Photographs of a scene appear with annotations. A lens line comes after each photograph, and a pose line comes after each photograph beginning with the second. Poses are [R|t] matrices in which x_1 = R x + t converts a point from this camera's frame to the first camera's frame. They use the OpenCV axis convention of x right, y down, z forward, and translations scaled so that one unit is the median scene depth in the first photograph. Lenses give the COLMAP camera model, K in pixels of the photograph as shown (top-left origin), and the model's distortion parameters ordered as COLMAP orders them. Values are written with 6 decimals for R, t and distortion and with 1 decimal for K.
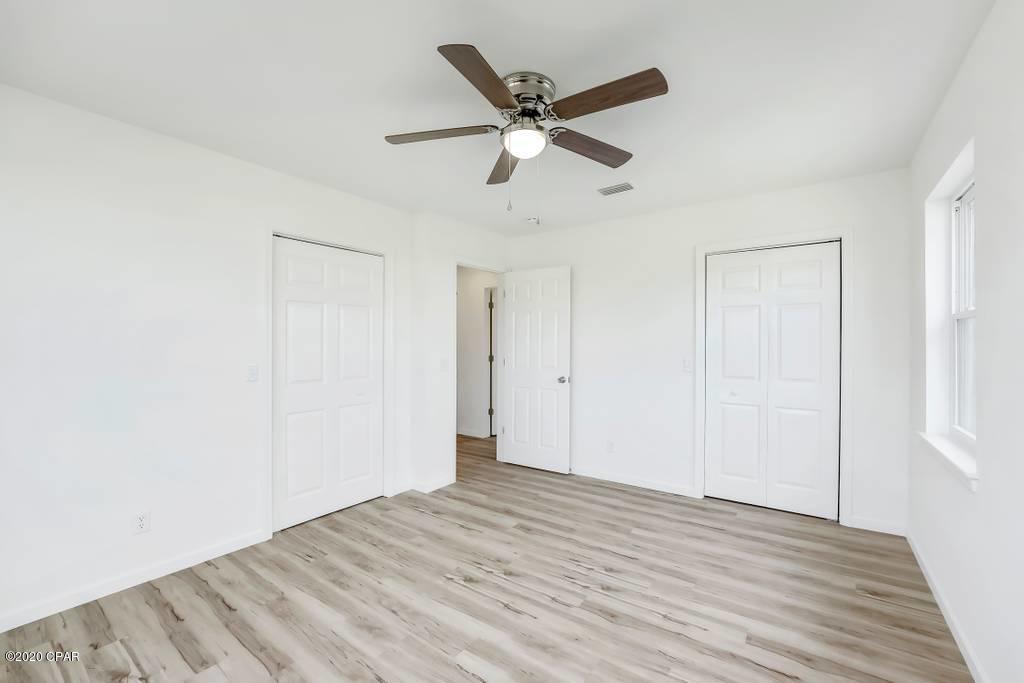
lens RADIAL K [[419.6, 0, 512.0], [0, 419.6, 341.5], [0, 0, 1]] dist [-0.024501, 0.005518]
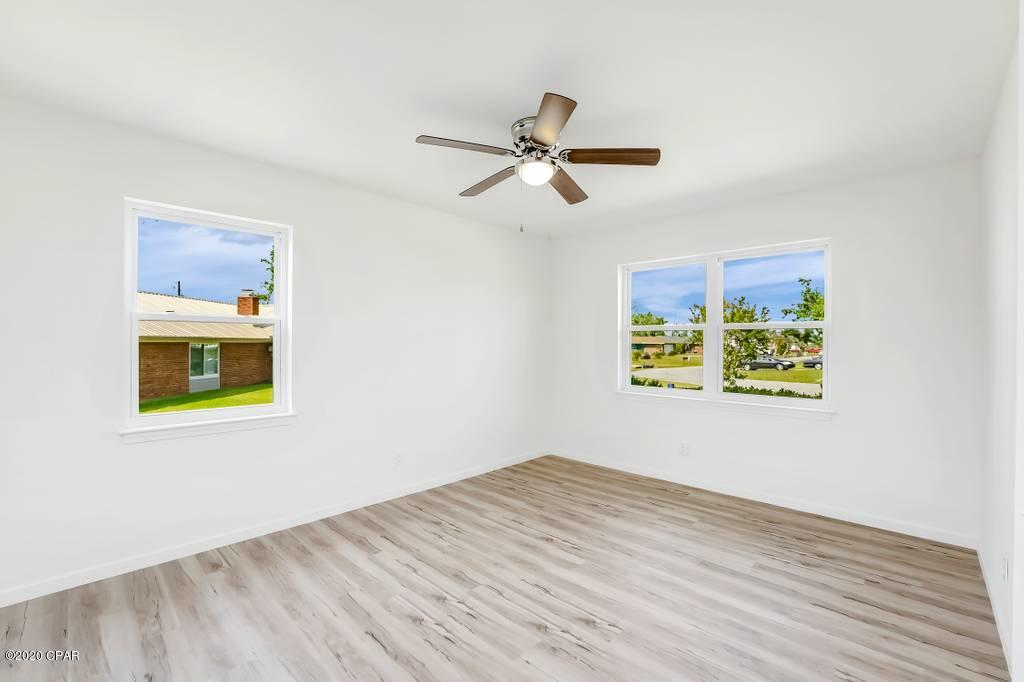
lens RADIAL K [[439.5, 0, 512.0], [0, 439.5, 341.0], [0, 0, 1]] dist [-0.000104, 0.000000]
pose [[-0.991116, -0.003016, 0.132968, -0.067816], [-0.005132, 0.999866, -0.015571, 0.016357], [-0.132903, -0.016115, -0.990998, 2.015975]]
